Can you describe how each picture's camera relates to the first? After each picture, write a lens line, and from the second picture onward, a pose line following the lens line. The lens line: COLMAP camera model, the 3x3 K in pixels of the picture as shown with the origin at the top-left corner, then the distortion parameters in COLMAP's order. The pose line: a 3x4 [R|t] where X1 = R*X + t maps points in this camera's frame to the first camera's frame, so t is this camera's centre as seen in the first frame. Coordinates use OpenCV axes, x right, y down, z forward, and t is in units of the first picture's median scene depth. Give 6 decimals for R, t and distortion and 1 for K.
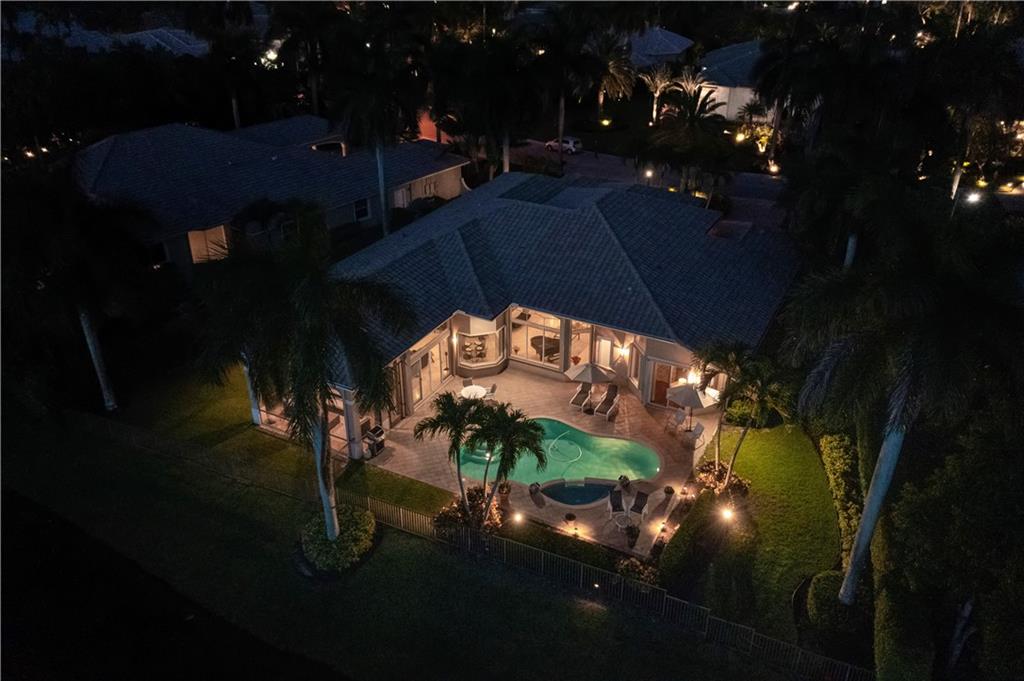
lens RADIAL K [[812.4, 0, 513.3], [0, 812.4, 339.9], [0, 0, 1]] dist [-0.018608, -0.003661]
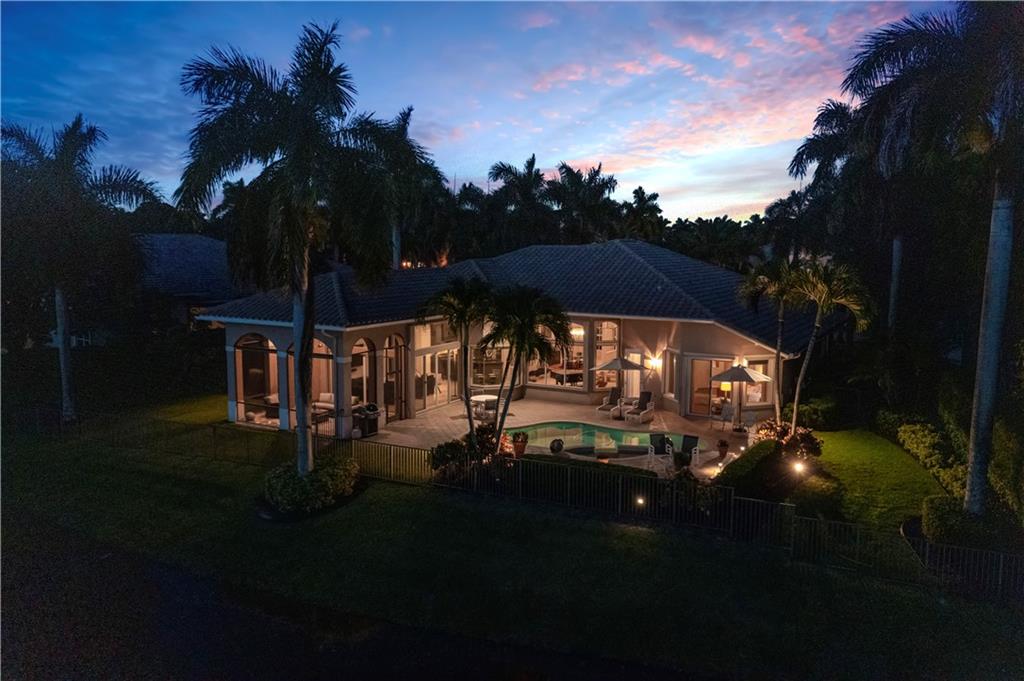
lens RADIAL K [[812.4, 0, 512.0], [0, 812.4, 337.2], [0, 0, 1]] dist [-0.018608, -0.003661]
pose [[0.999745, 0.009041, -0.020686, -0.002750], [-0.016100, 0.927840, -0.372632, 0.338056], [0.015824, 0.372870, 0.927749, 0.176349]]
